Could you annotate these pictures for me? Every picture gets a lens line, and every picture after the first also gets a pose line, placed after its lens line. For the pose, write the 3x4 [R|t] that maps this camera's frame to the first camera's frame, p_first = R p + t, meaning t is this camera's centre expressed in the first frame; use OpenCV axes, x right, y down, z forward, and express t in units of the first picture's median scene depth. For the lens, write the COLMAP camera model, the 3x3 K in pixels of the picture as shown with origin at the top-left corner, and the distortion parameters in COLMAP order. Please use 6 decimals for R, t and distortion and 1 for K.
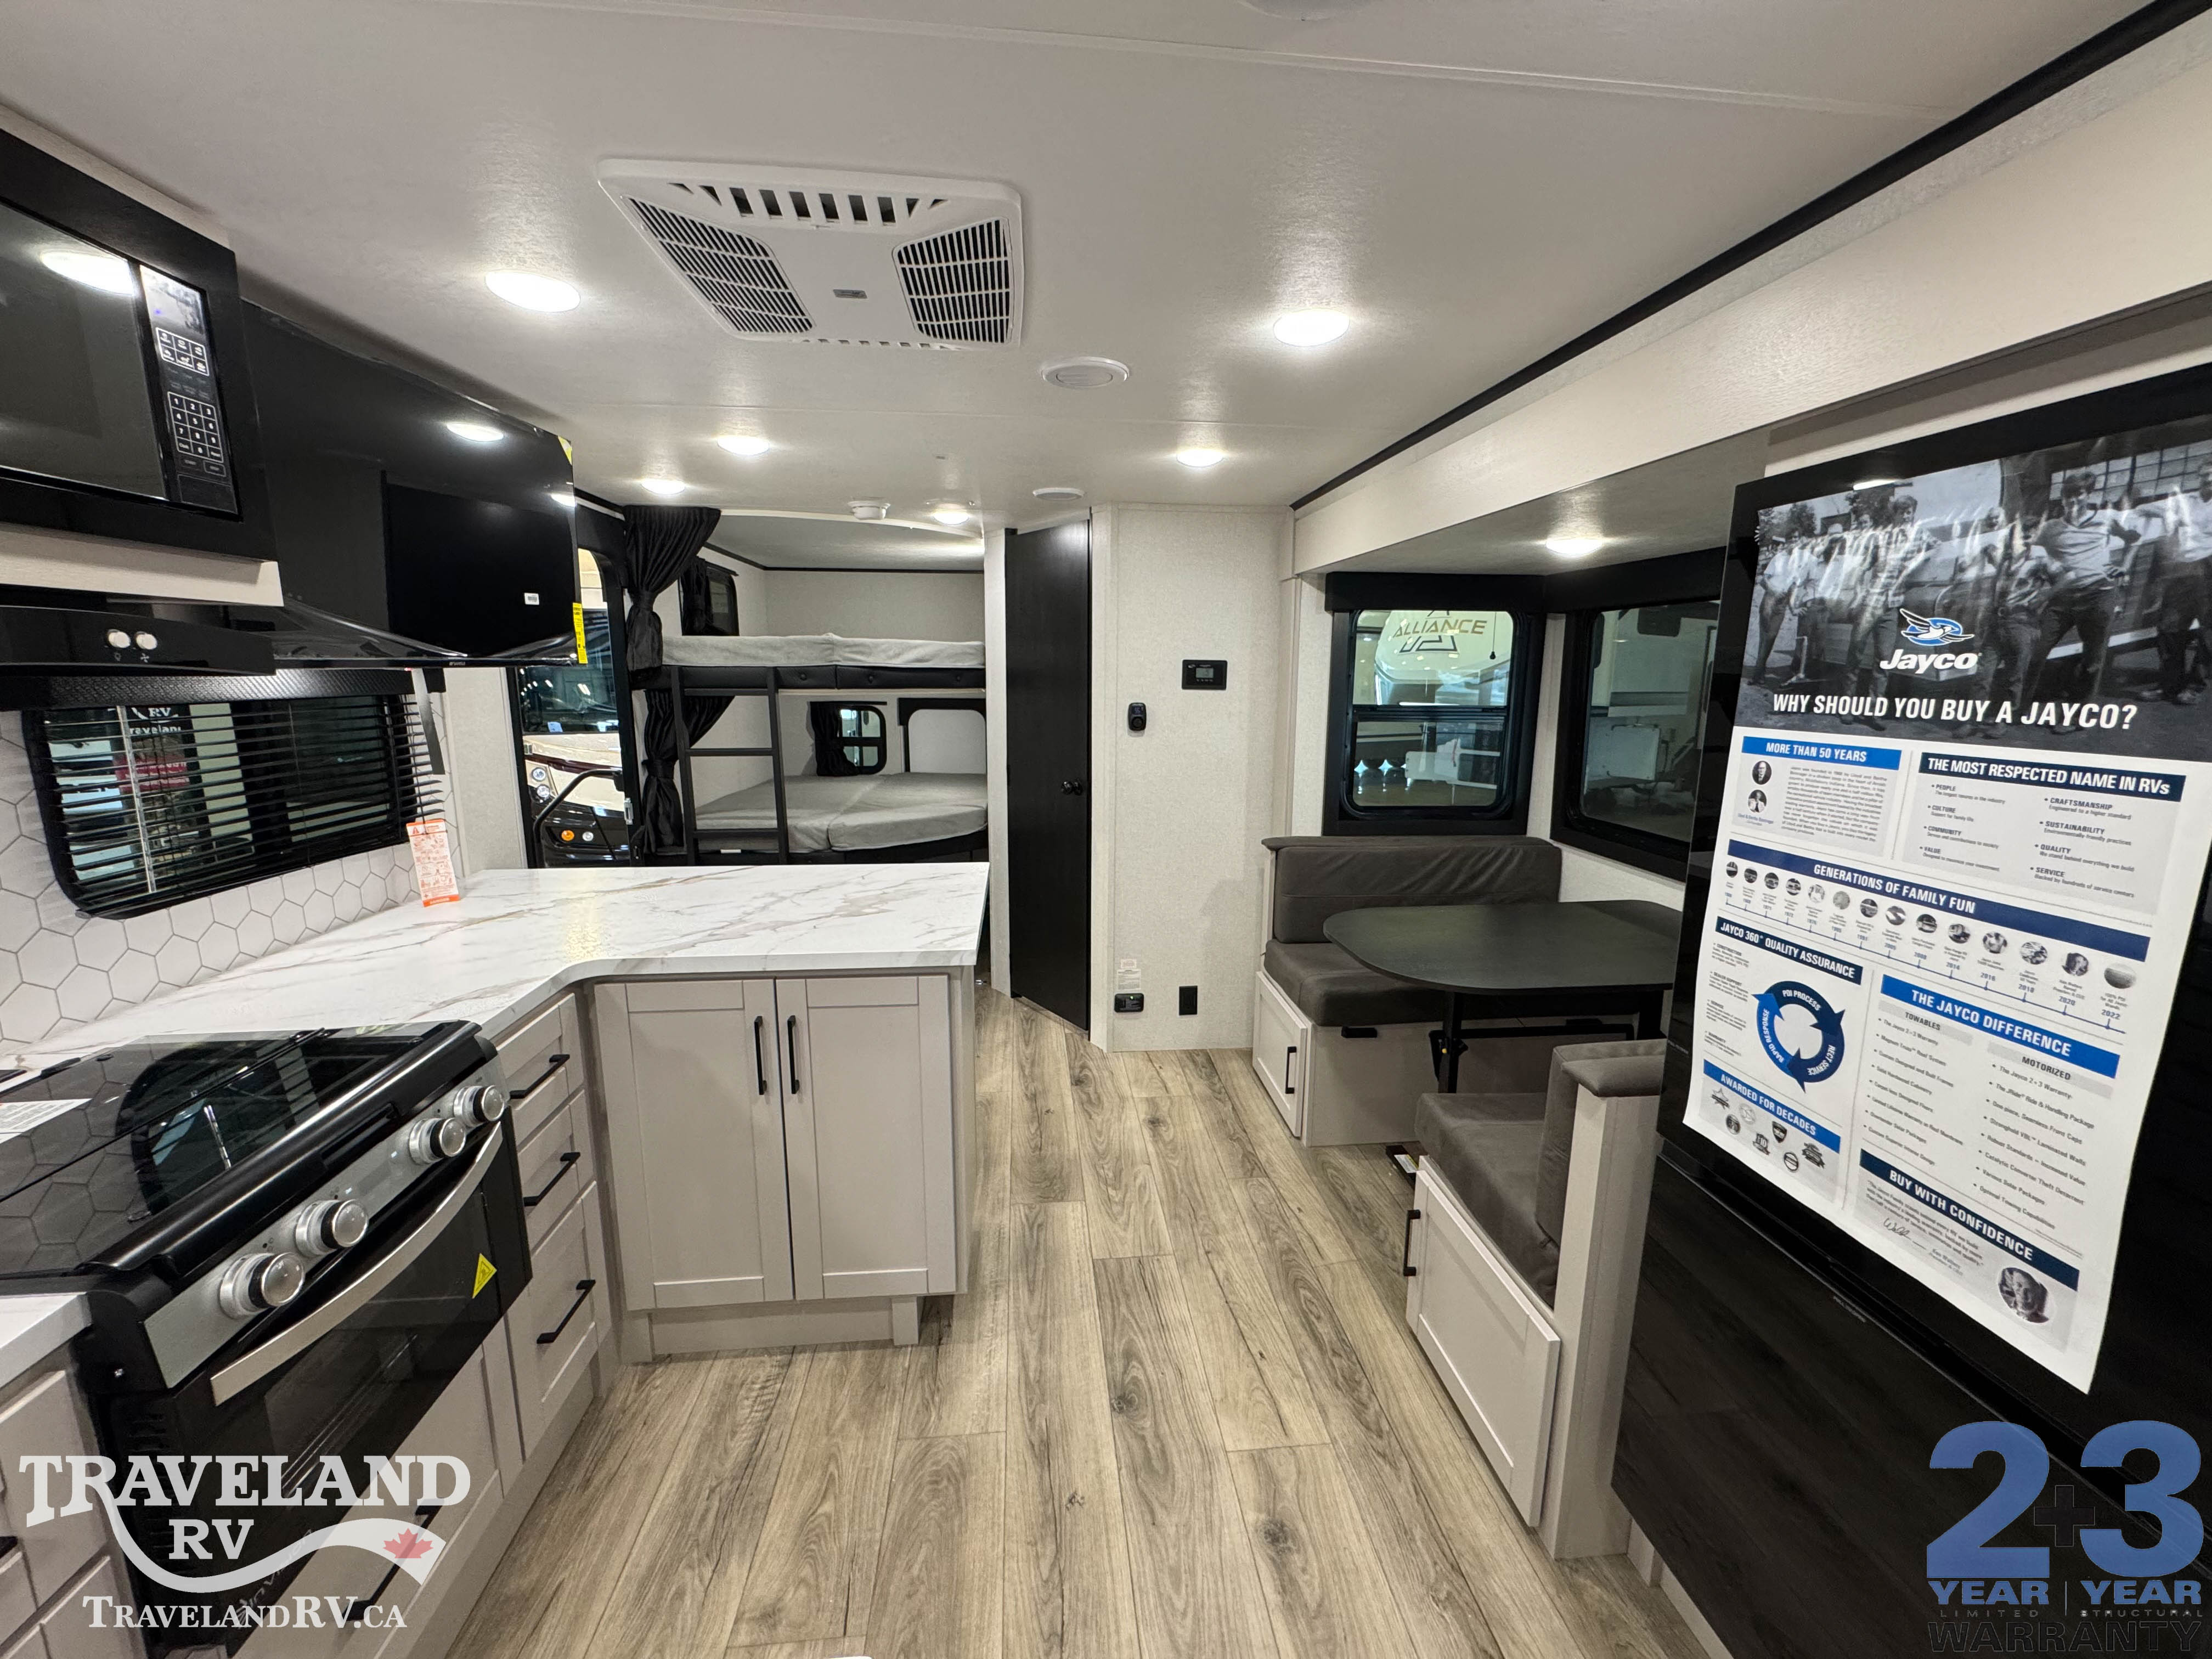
lens RADIAL K [[884.1, 0, 1107.8], [0, 884.1, 828.5], [0, 0, 1]] dist [-0.004072, 0.000093]
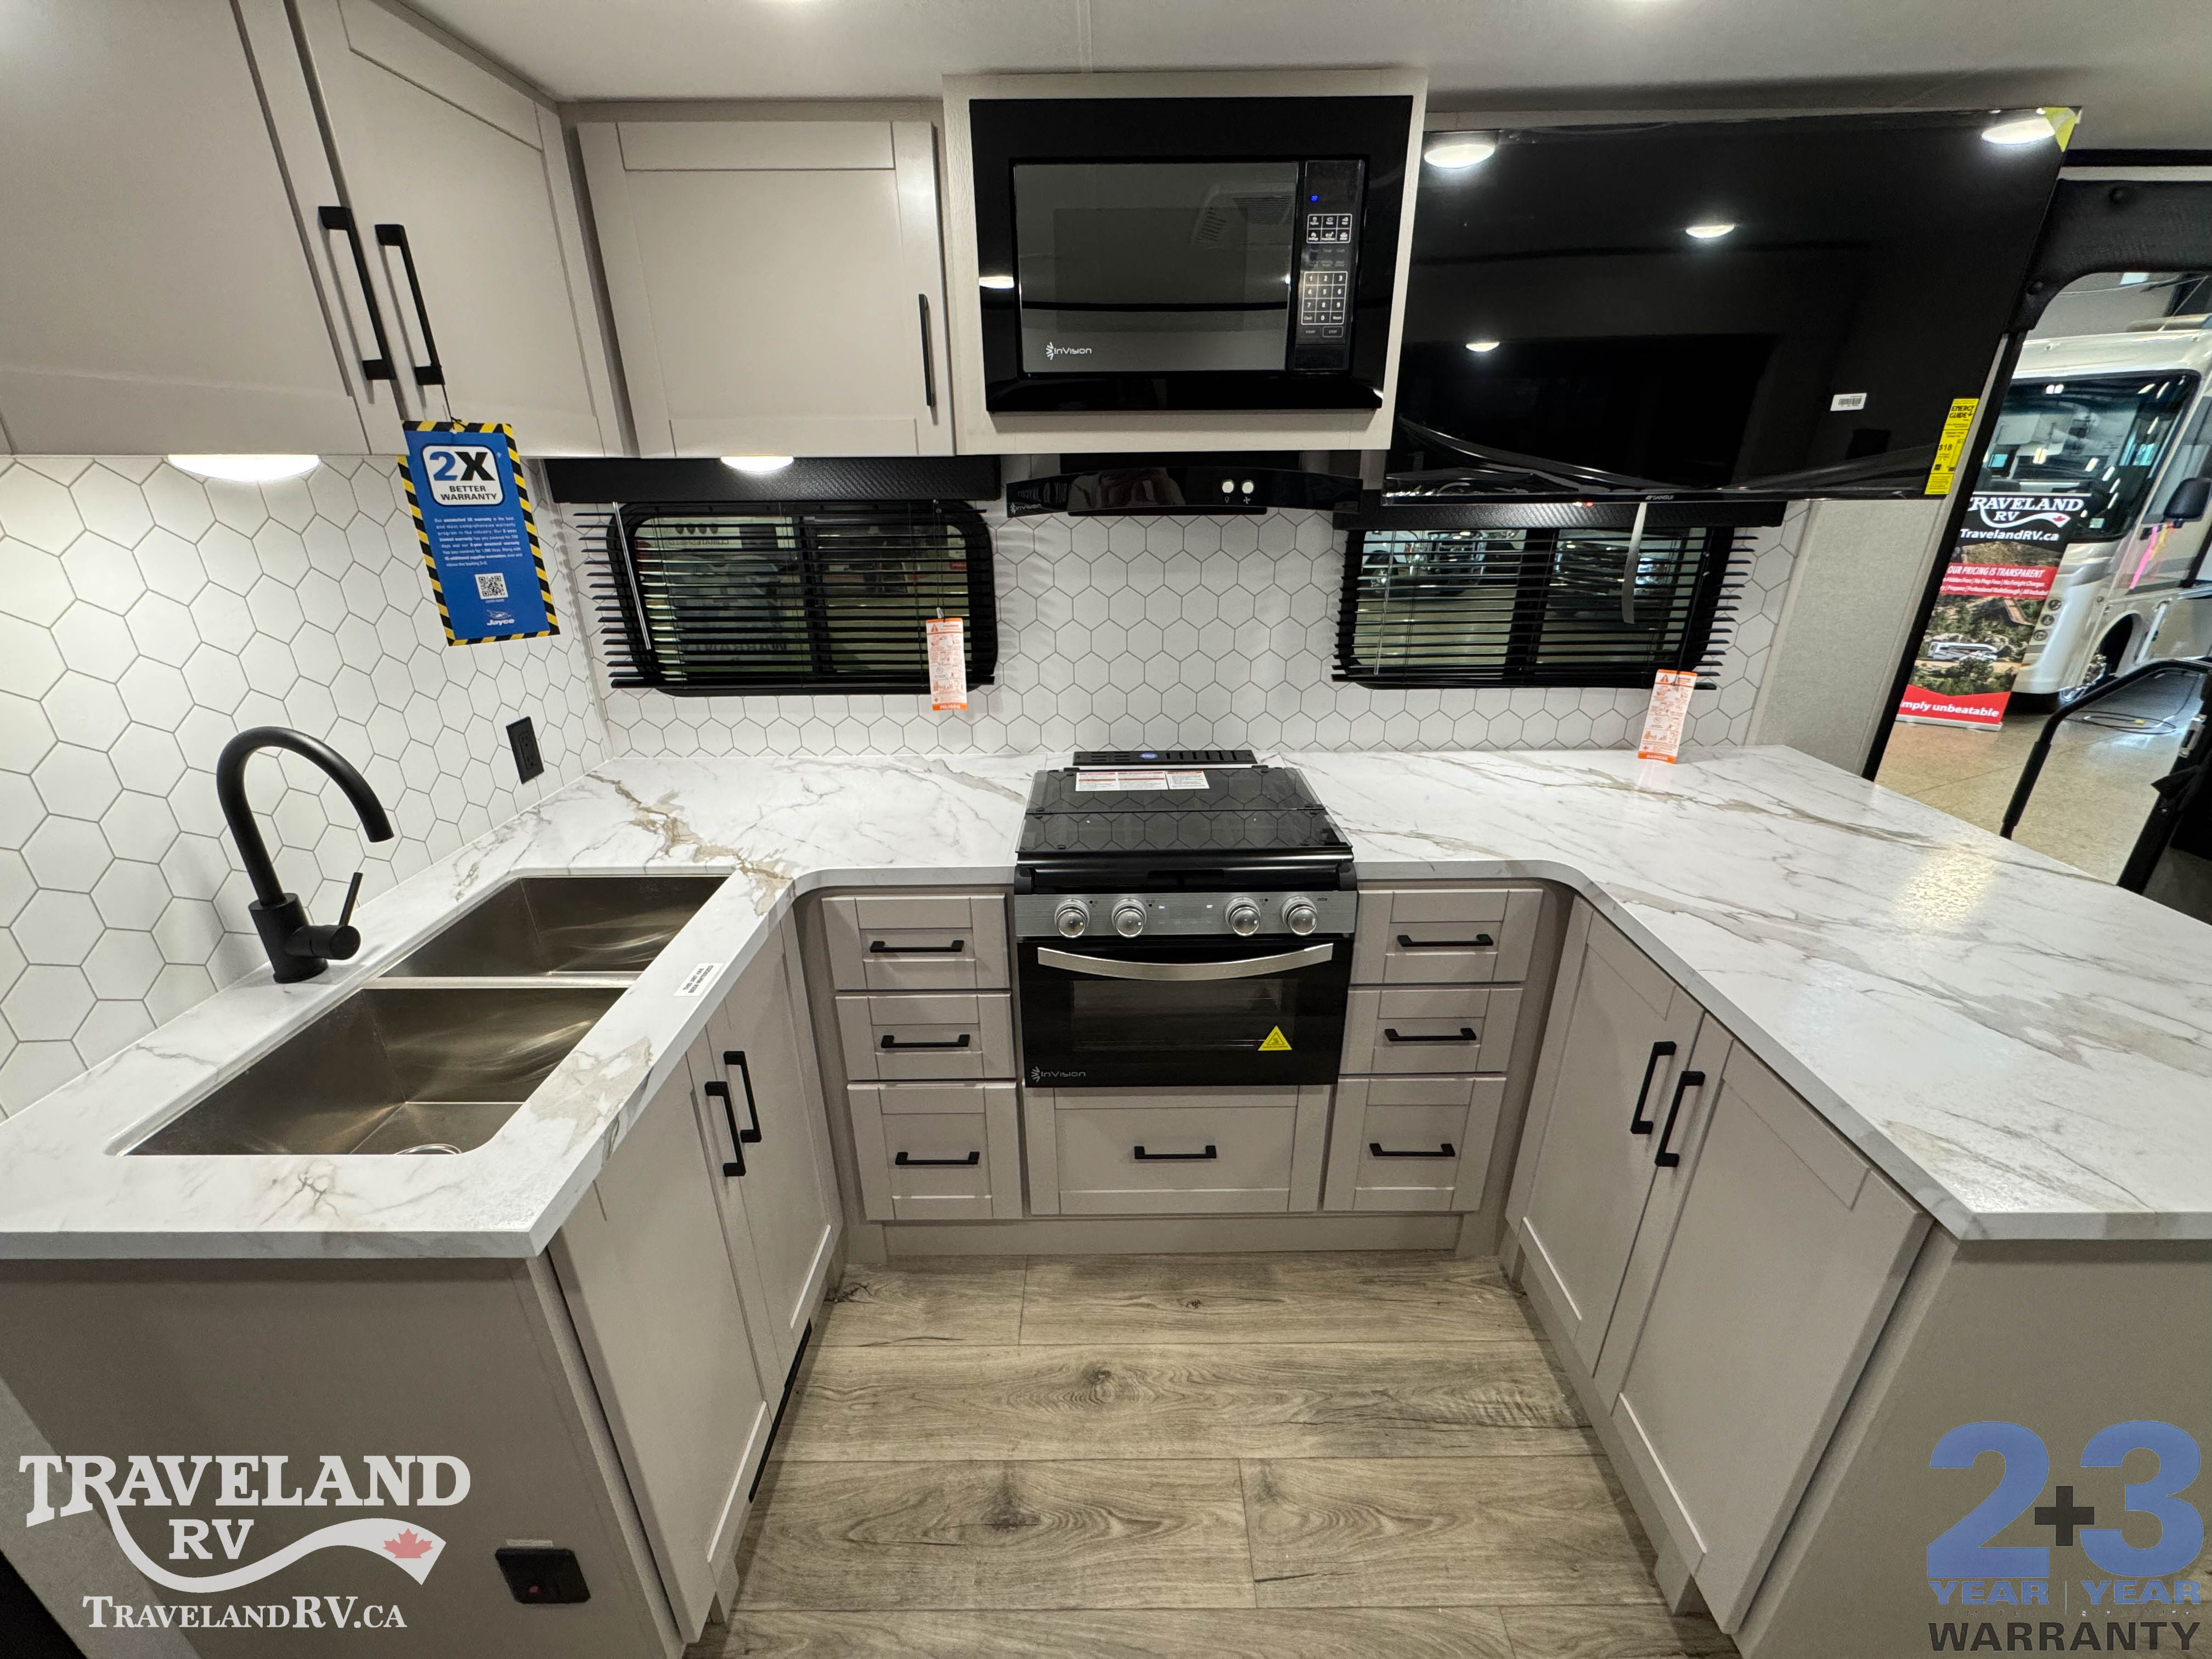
lens RADIAL K [[884.1, 0, 1107.8], [0, 884.1, 828.5], [0, 0, 1]] dist [-0.004072, 0.000093]
pose [[-0.099895, 0.376648, -0.920955, 0.255030], [-0.169339, 0.905646, 0.388755, -0.151806], [0.980482, 0.194788, -0.026689, 0.612598]]
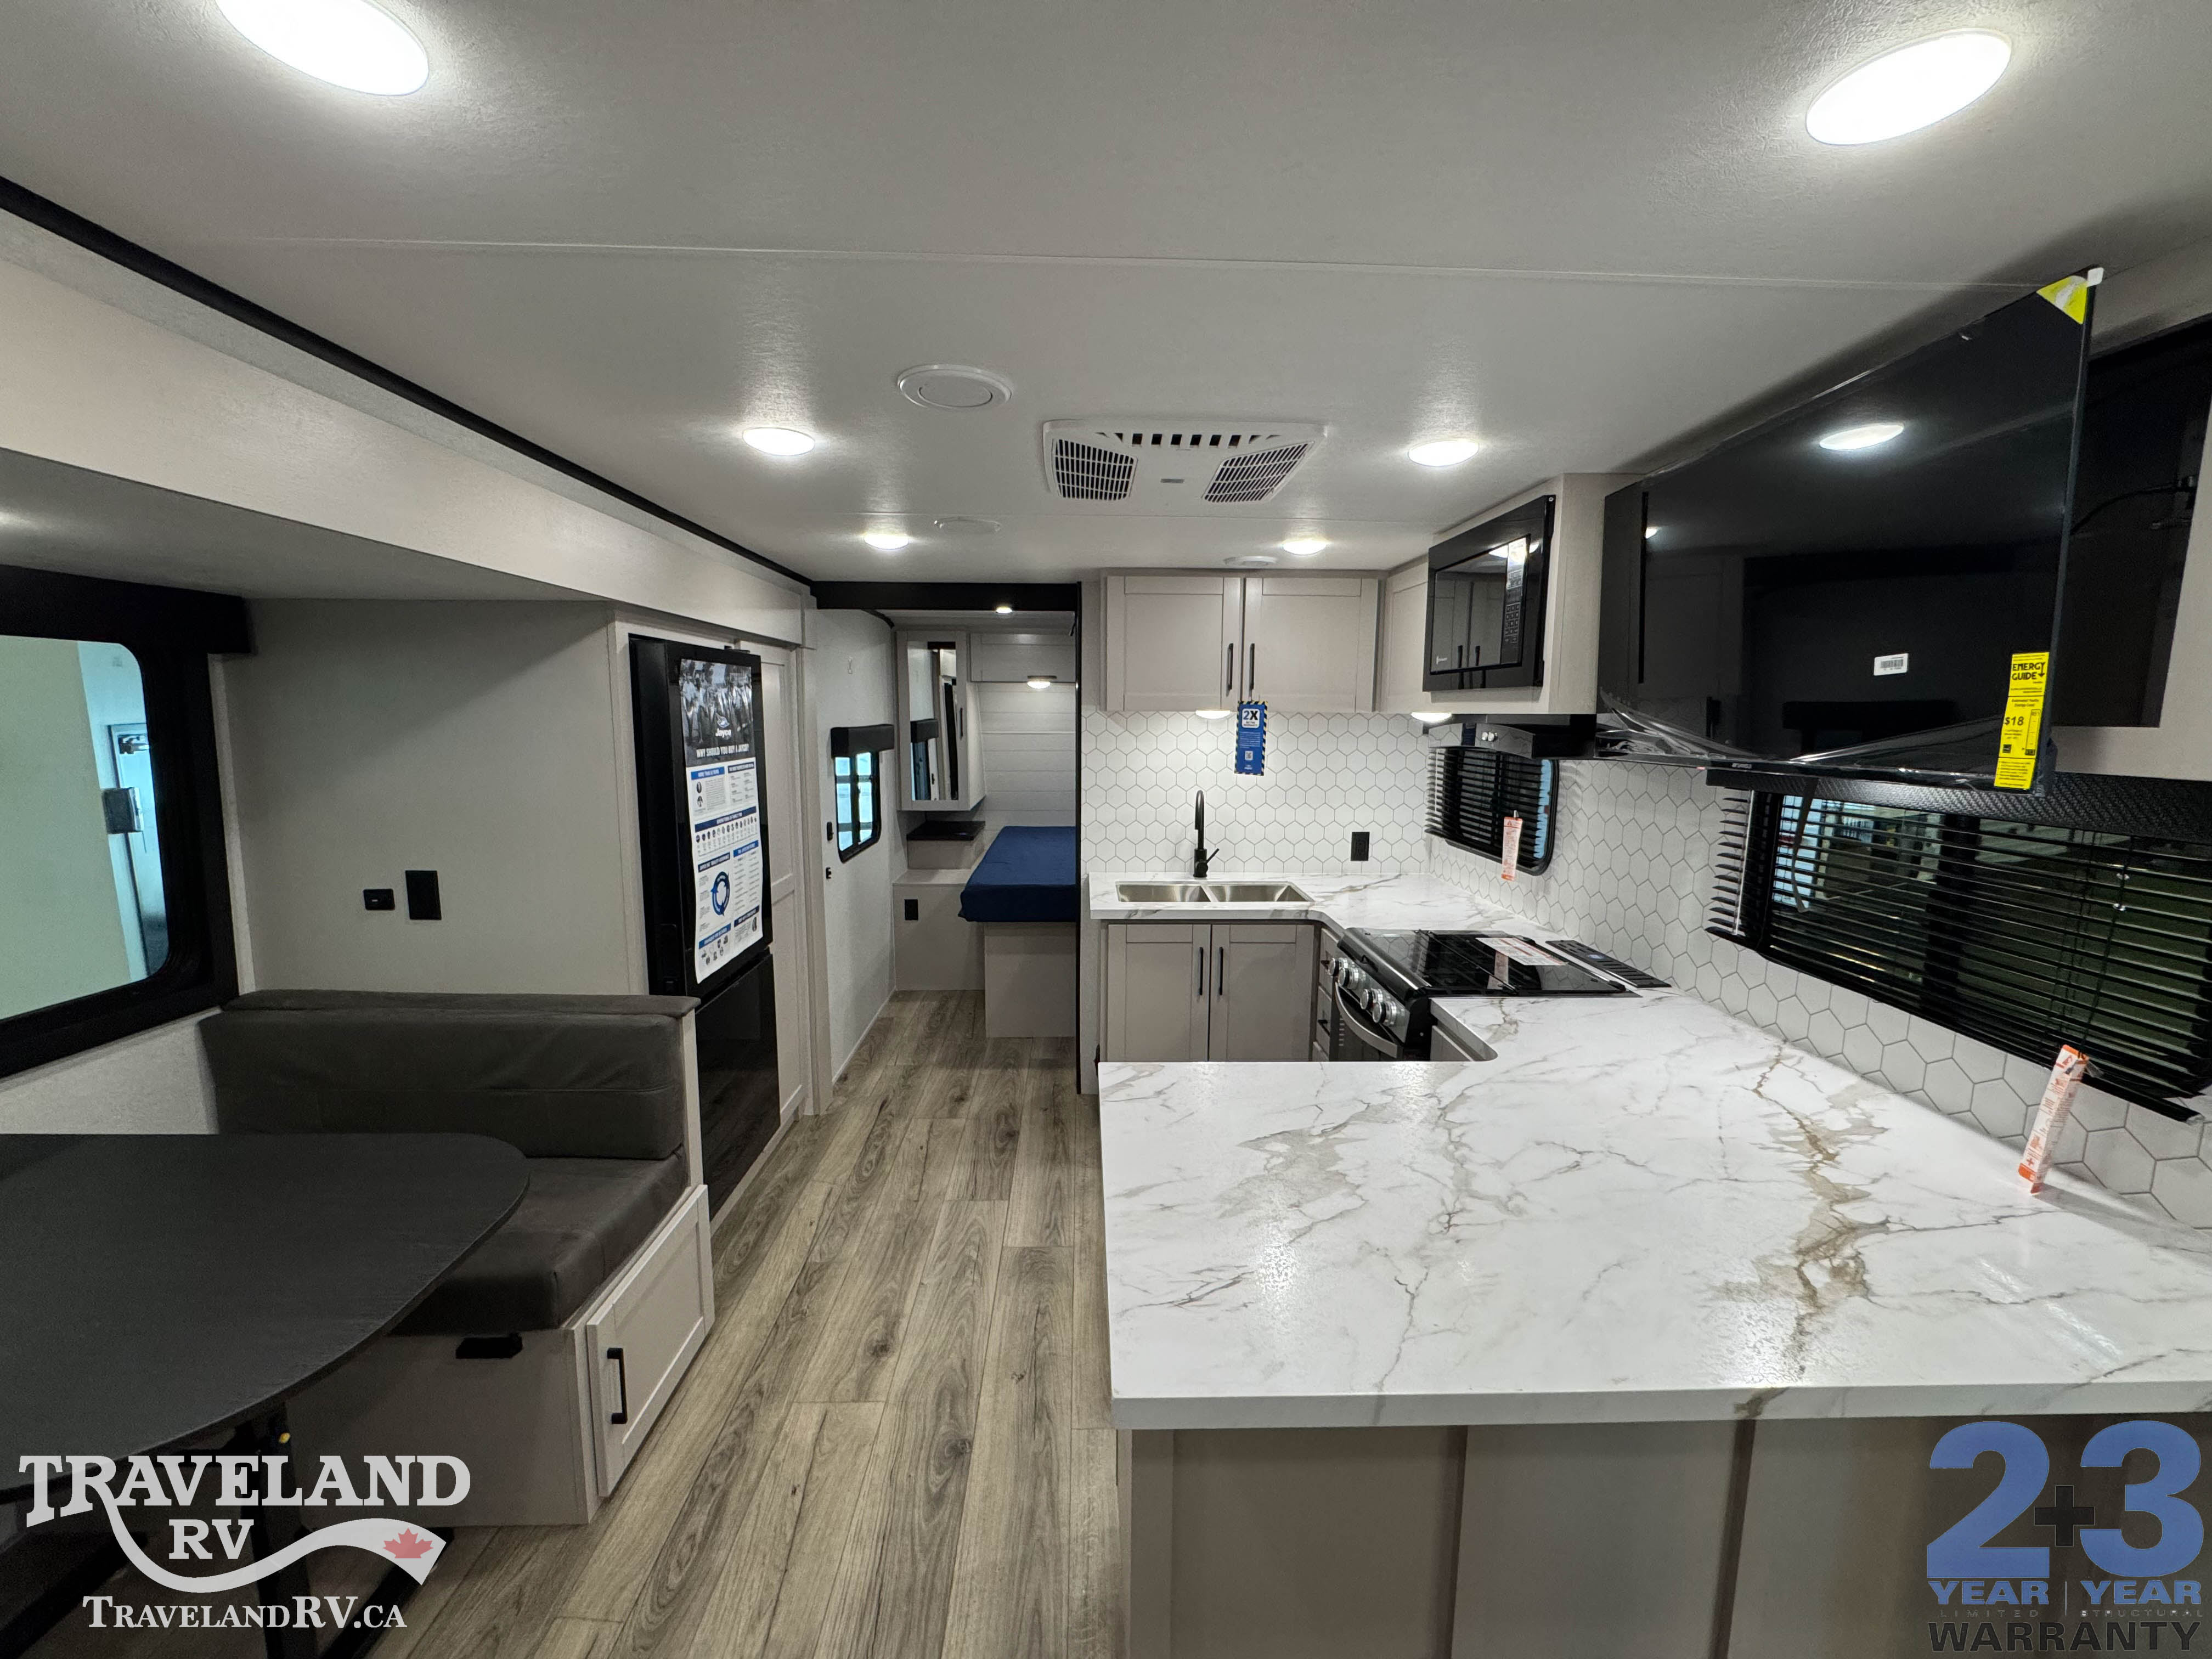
lens RADIAL K [[884.1, 0, 1107.8], [0, 884.1, 828.5], [0, 0, 1]] dist [-0.004072, 0.000093]
pose [[-0.997468, -0.023240, 0.067218, -0.239595], [-0.001493, 0.951742, 0.306896, -0.415629], [-0.071106, 0.306018, -0.949366, 2.000447]]
